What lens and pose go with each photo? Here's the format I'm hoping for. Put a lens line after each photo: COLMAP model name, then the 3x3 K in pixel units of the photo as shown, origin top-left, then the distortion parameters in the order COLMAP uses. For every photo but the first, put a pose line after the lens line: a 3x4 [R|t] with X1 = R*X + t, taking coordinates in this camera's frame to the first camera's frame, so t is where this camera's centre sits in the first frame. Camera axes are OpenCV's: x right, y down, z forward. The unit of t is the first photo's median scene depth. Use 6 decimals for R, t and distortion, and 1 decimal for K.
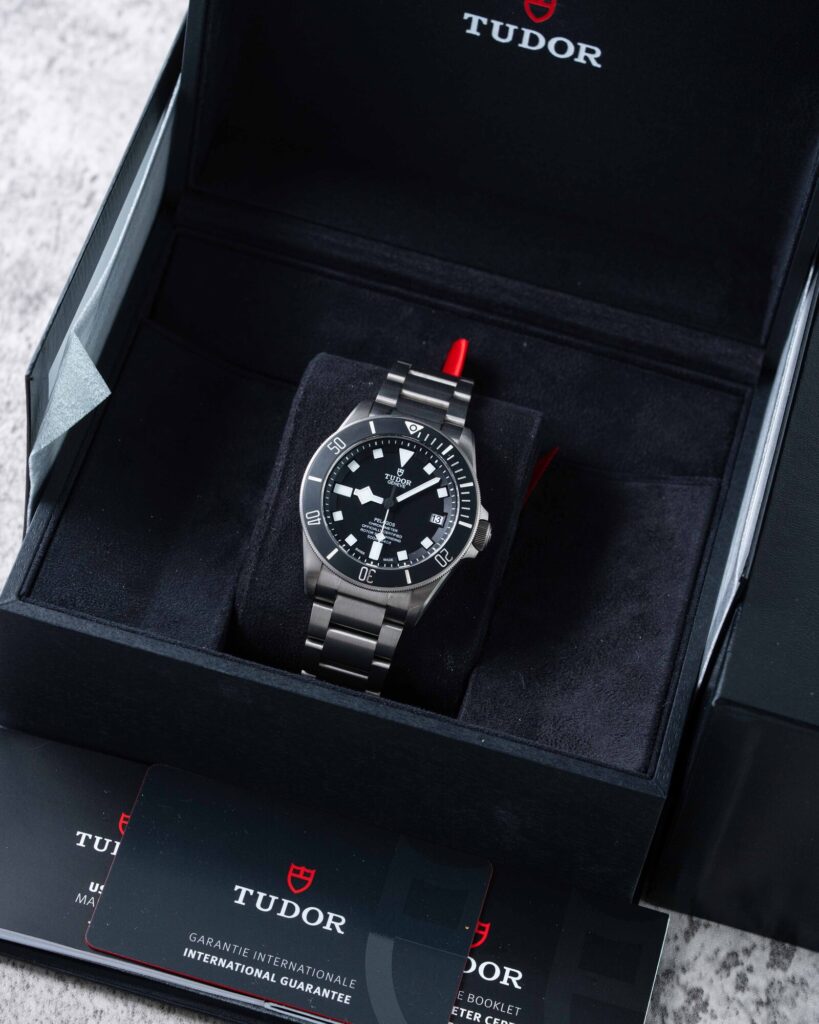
lens RADIAL K [[4447.4, 0, 411.4], [0, 4447.4, 512.8], [0, 0, 1]] dist [-0.109706, 0.000000]
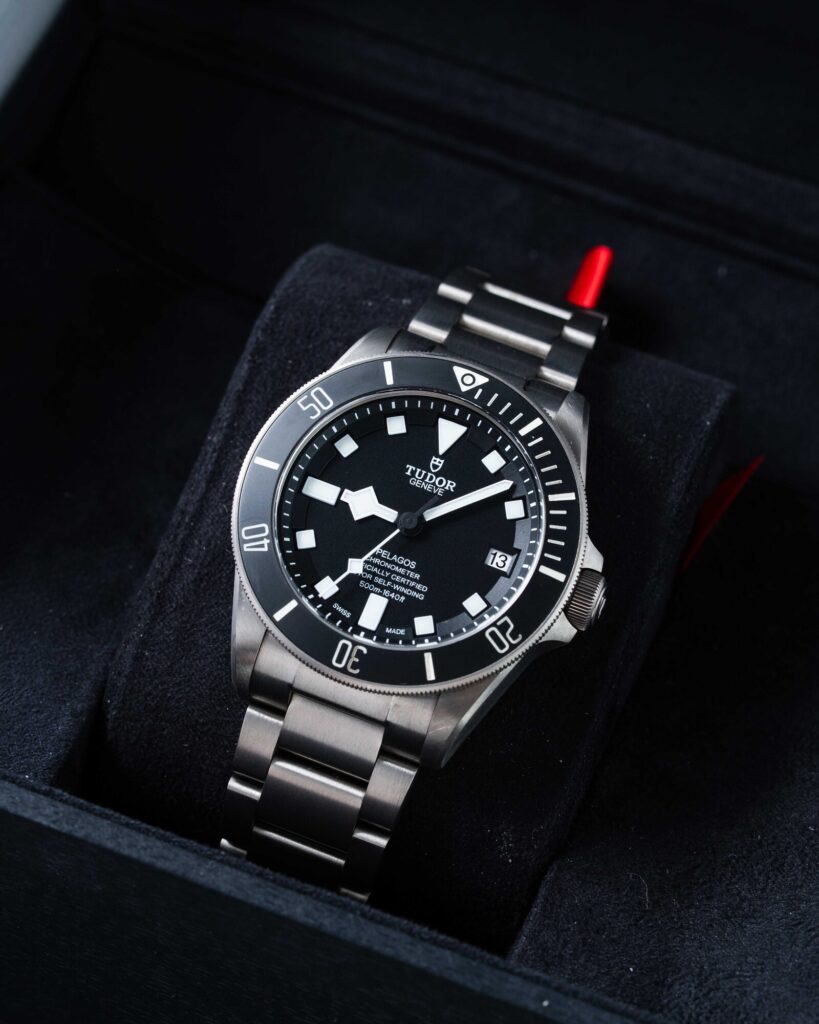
lens RADIAL K [[4447.4, 0, 404.5], [0, 4447.4, 510.0], [0, 0, 1]] dist [-0.109706, 0.000000]
pose [[0.992463, 0.073239, -0.098247, 0.044348], [-0.079476, 0.994960, -0.061144, 0.027552], [0.093274, 0.068491, 0.993282, 0.493135]]
